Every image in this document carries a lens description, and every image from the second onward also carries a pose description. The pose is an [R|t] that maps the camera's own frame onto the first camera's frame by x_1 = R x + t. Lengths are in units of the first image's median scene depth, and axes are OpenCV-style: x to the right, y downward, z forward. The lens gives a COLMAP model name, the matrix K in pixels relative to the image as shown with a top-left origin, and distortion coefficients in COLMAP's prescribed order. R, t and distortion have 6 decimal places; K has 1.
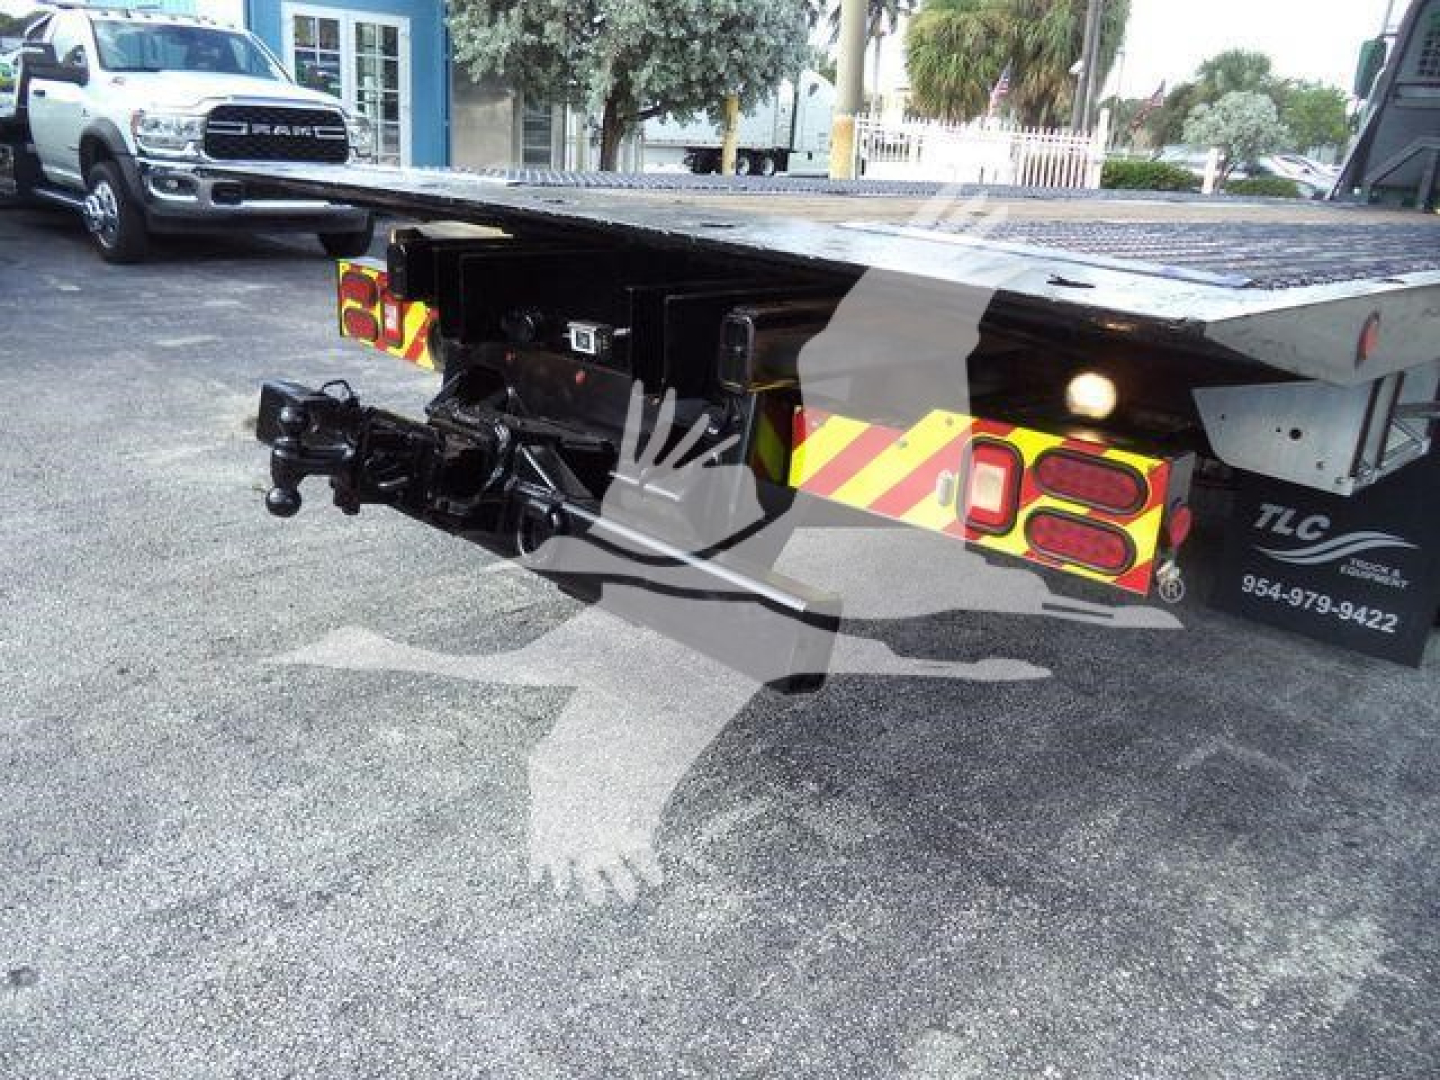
lens RADIAL K [[1168.7, 0, 717.1], [0, 1168.7, 537.1], [0, 0, 1]] dist [-0.026927, -0.001939]
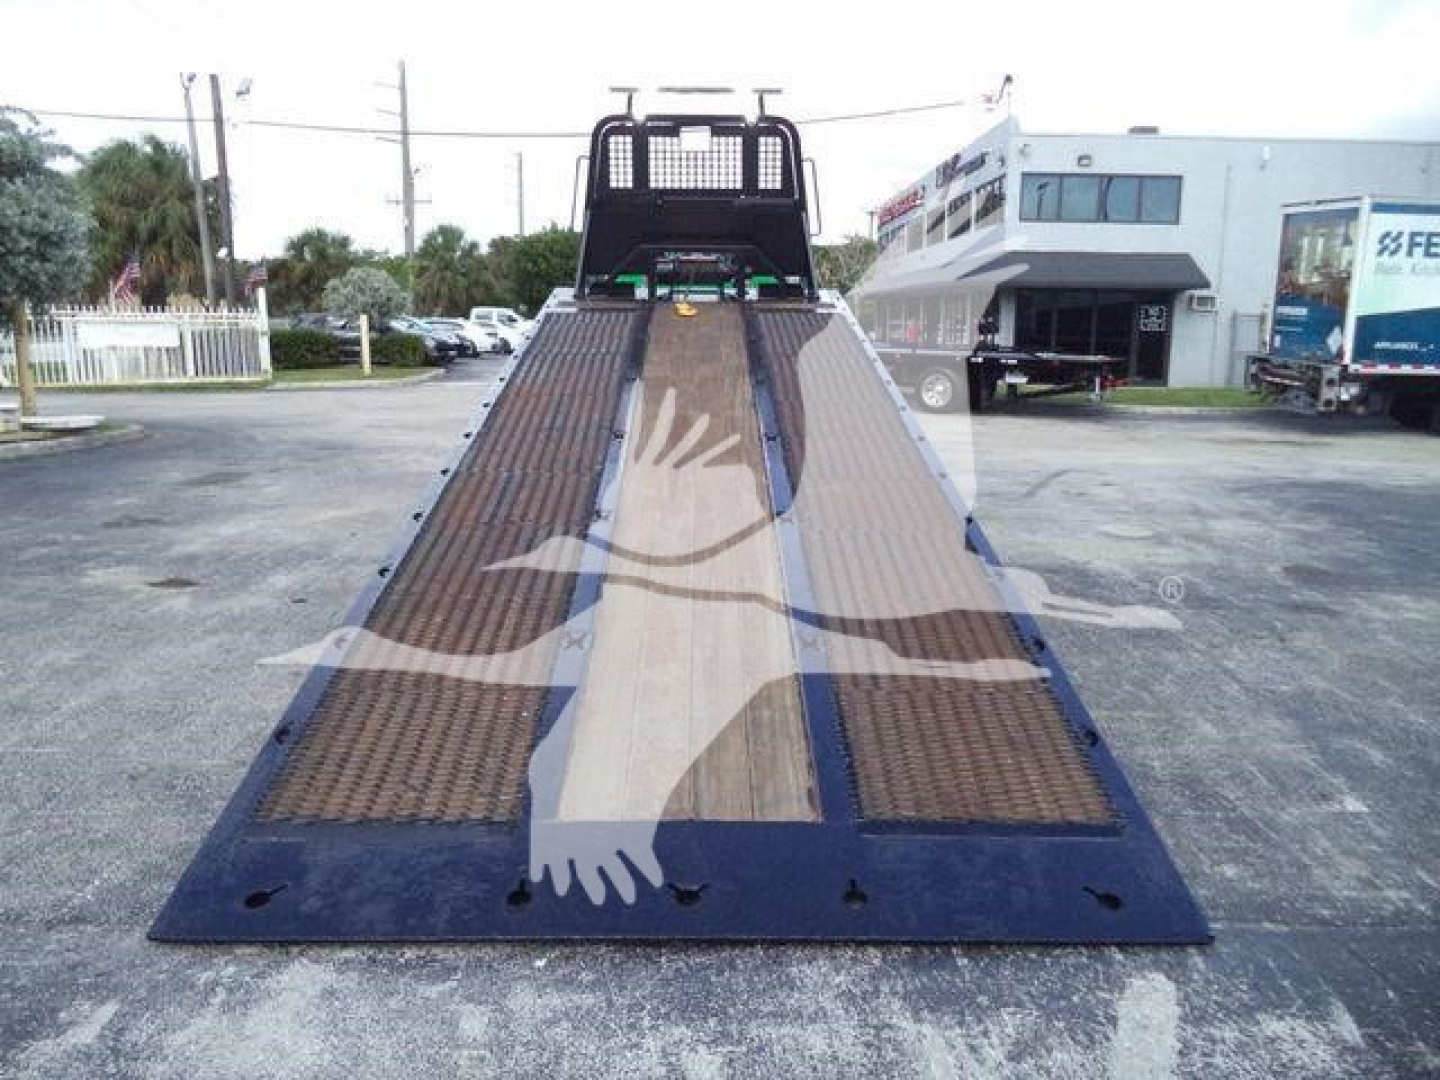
lens RADIAL K [[1168.7, 0, 717.1], [0, 1168.7, 545.3], [0, 0, 1]] dist [-0.026927, -0.001939]
pose [[0.711095, -0.191523, 0.676508, -0.301978], [0.272456, 0.962066, -0.014019, 0.015763], [-0.648160, 0.194287, 0.736302, -0.130583]]
